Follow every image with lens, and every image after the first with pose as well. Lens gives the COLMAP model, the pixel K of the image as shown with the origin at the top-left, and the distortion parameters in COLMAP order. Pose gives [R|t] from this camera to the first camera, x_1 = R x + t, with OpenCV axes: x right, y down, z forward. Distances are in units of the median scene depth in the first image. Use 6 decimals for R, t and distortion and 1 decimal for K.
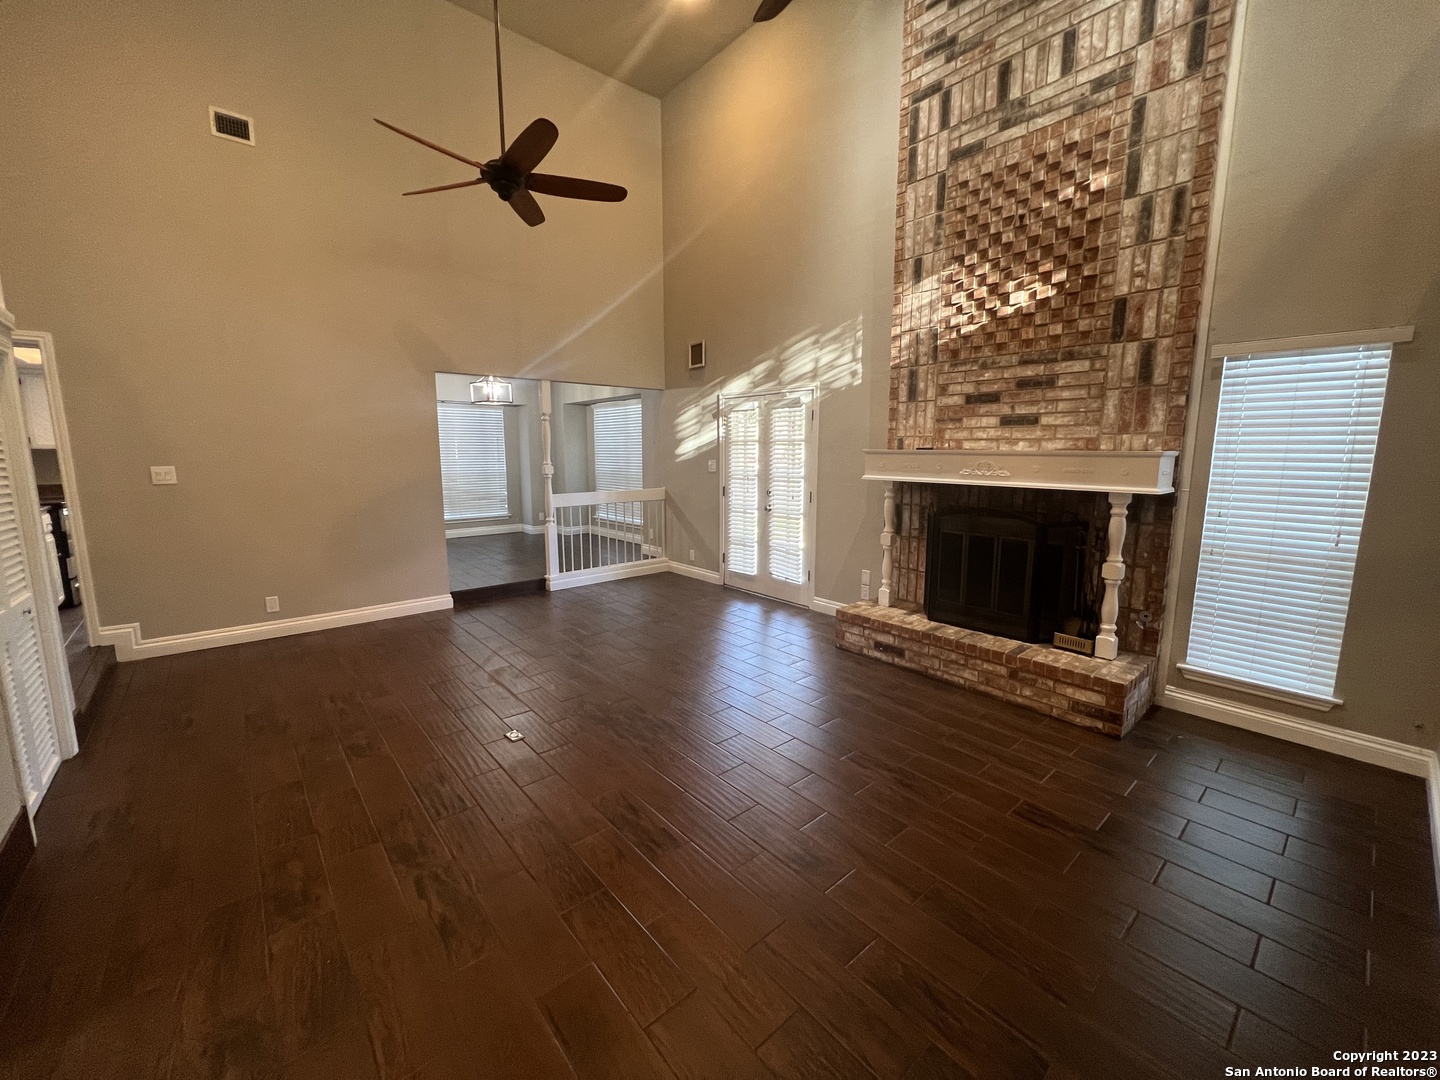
lens RADIAL K [[570.6, 0, 721.6], [0, 570.6, 535.1], [0, 0, 1]] dist [-0.002632, 0.000444]
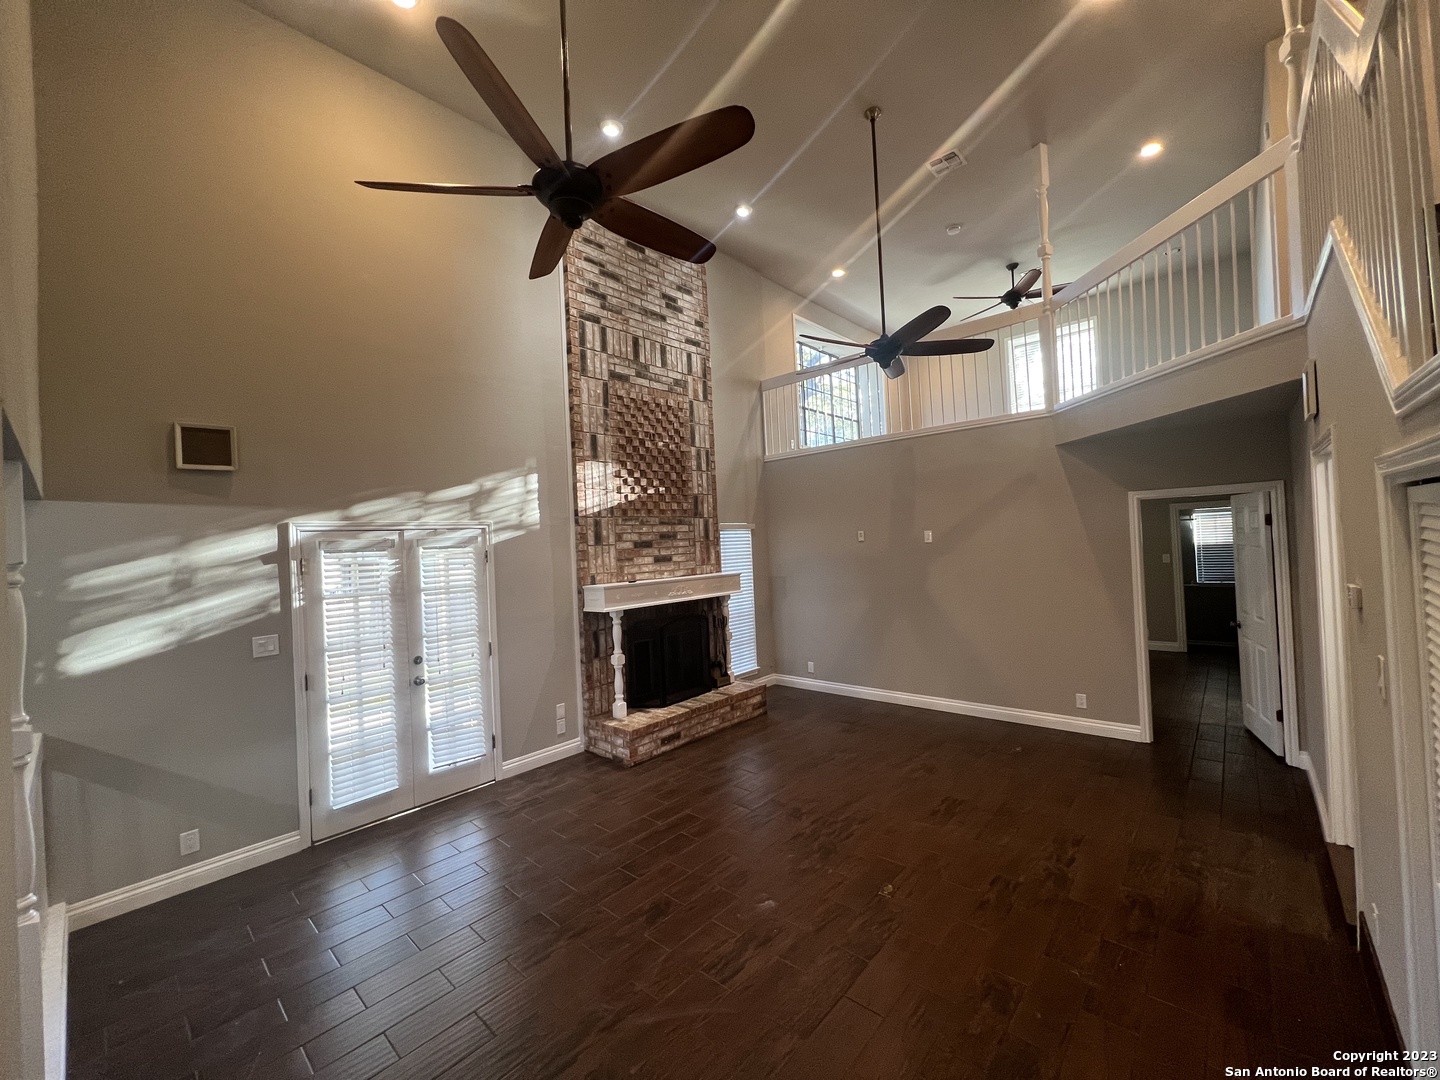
lens RADIAL K [[570.6, 0, 712.7], [0, 570.6, 538.7], [0, 0, 1]] dist [-0.002632, 0.000444]
pose [[-0.106802, 0.013195, 0.994193, -1.078028], [0.193571, 0.981056, 0.007774, -0.249331], [-0.975256, 0.193277, -0.107332, 1.056349]]
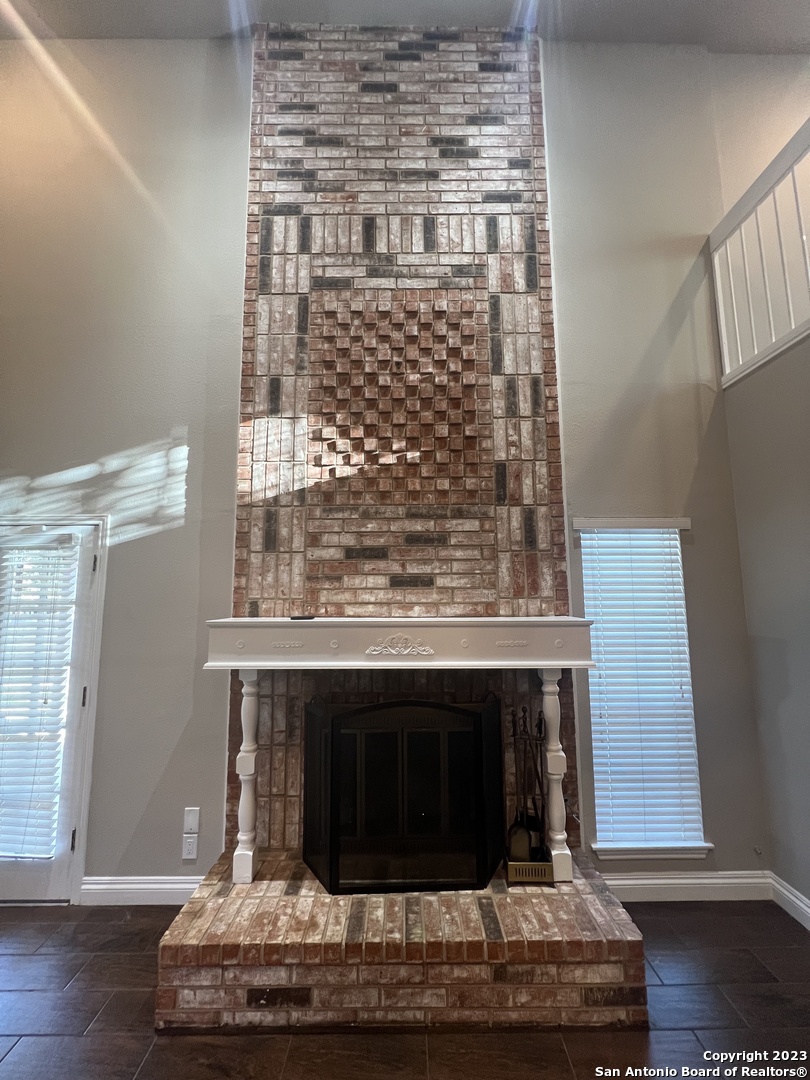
lens RADIAL K [[428.0, 0, 405.9], [0, 428.0, 540.6], [0, 0, 1]] dist [-0.002632, 0.000444]
pose [[0.652967, 0.084342, 0.752675, 0.035300], [0.119705, 0.969797, -0.212519, -0.129607], [-0.747866, 0.228867, 0.623150, 0.616998]]
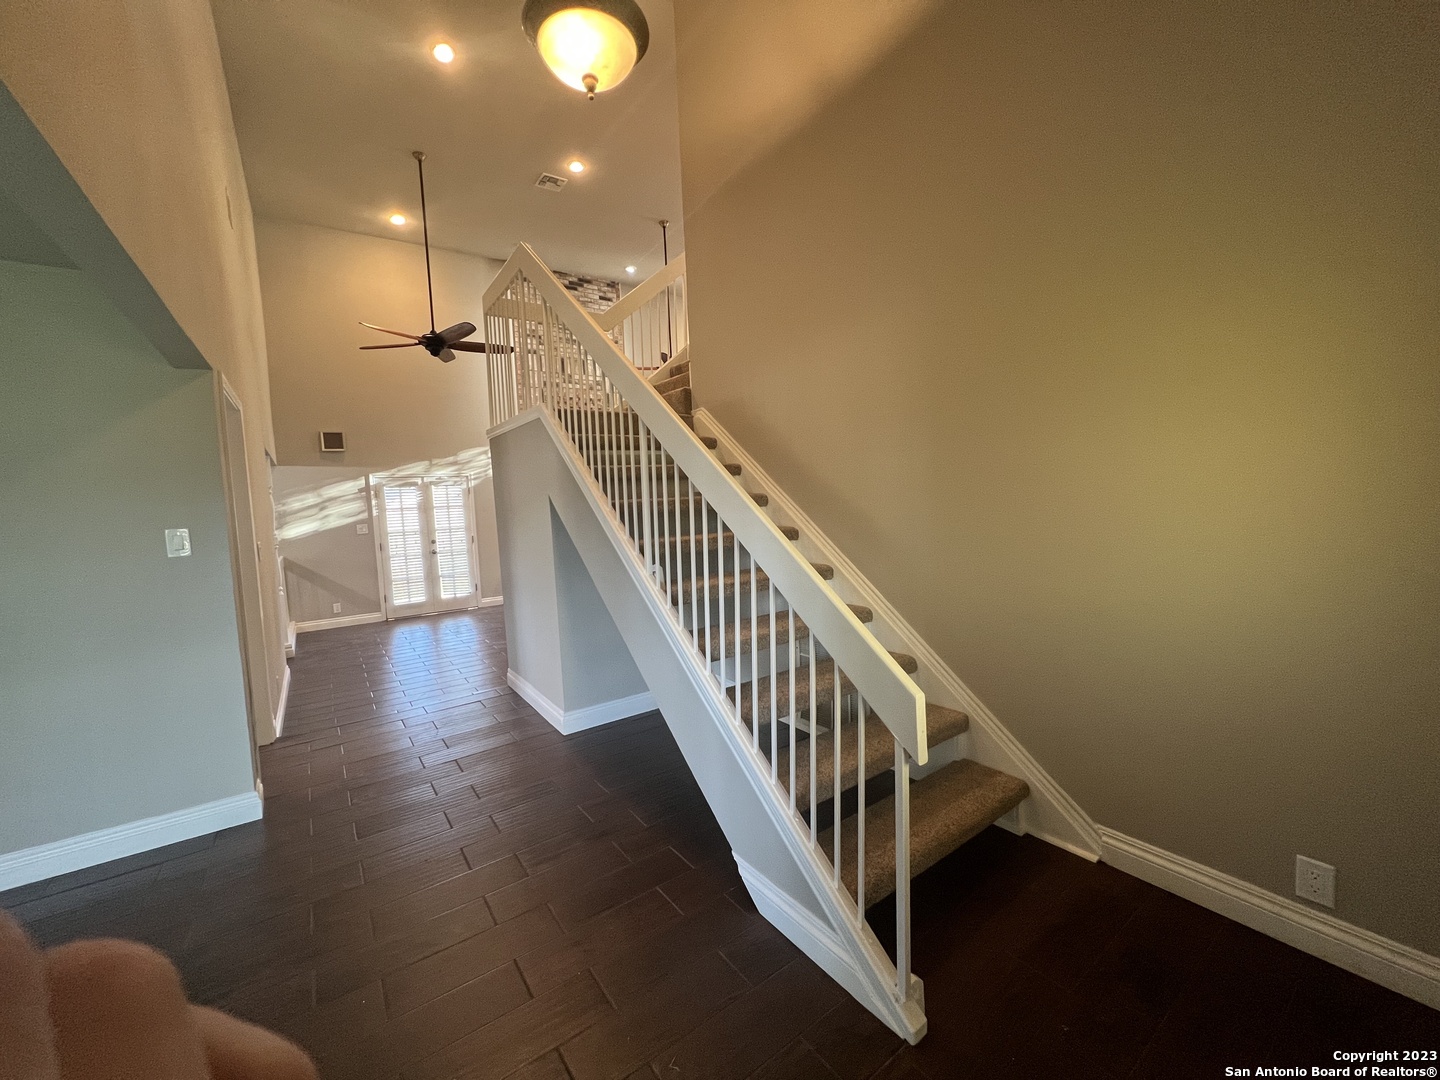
lens RADIAL K [[570.6, 0, 716.1], [0, 570.6, 542.0], [0, 0, 1]] dist [-0.002632, 0.000444]
pose [[0.112754, -0.084967, 0.989983, -2.043862], [0.191951, 0.979431, 0.062199, -0.038198], [-0.974906, 0.183015, 0.126744, 0.140193]]
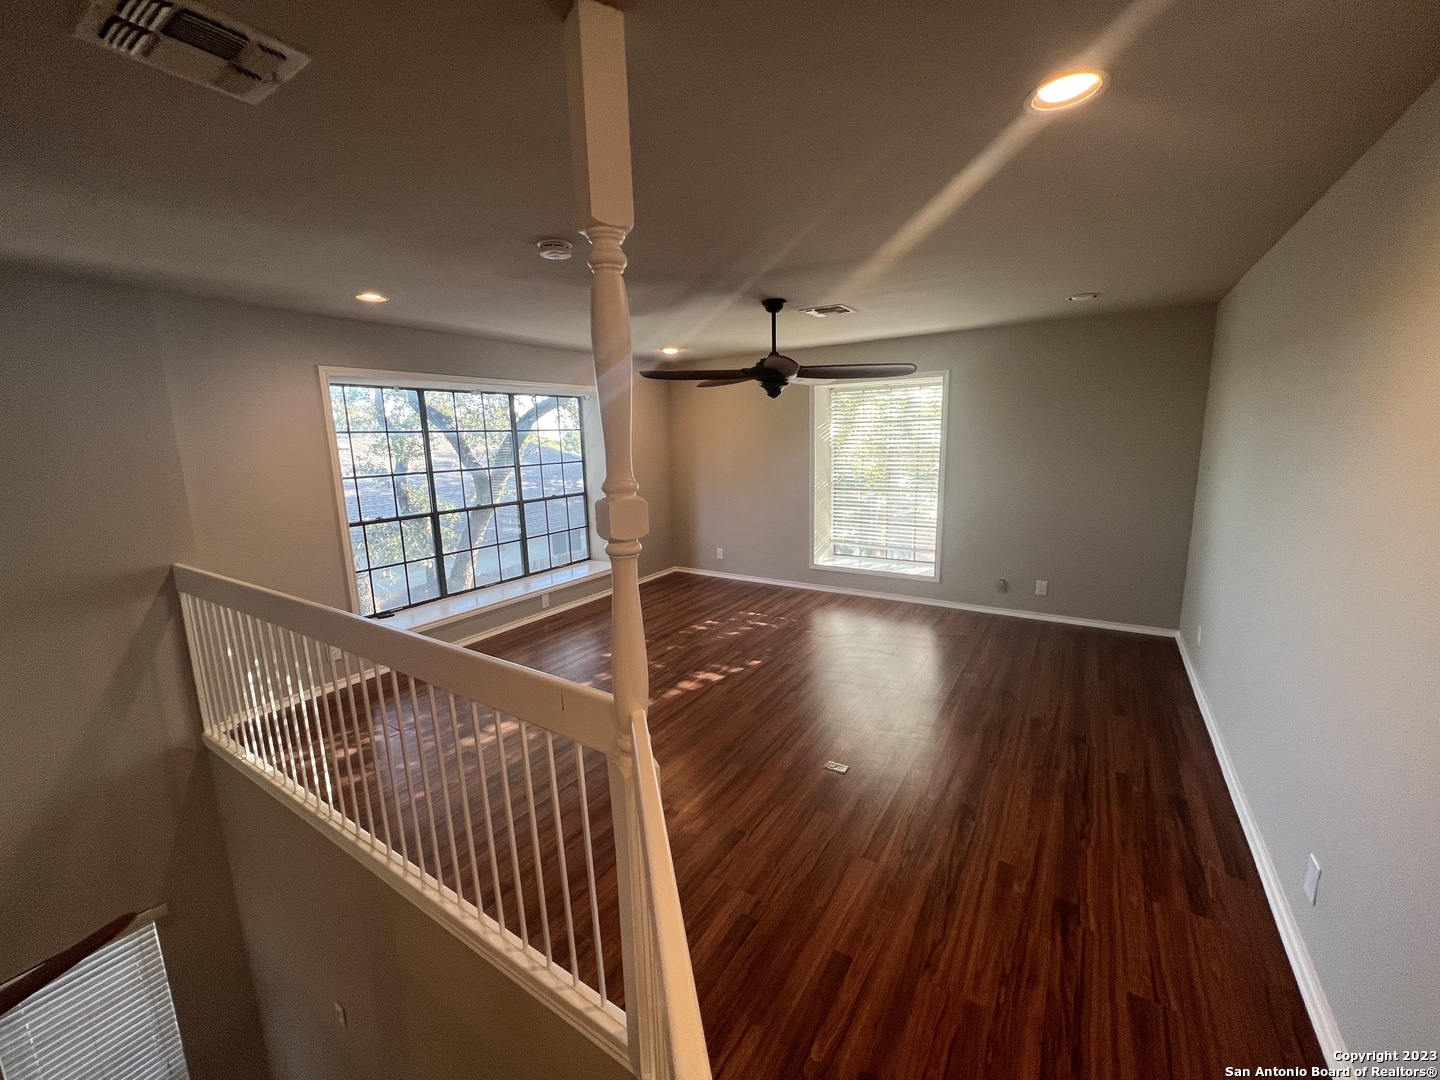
lens RADIAL K [[570.6, 0, 721.7], [0, 570.6, 535.4], [0, 0, 1]] dist [-0.002632, 0.000444]
pose [[-0.270045, -0.165220, 0.948566, -0.110536], [0.166972, 0.962205, 0.215130, -0.838103], [-0.948259, 0.216479, -0.232251, -0.026011]]
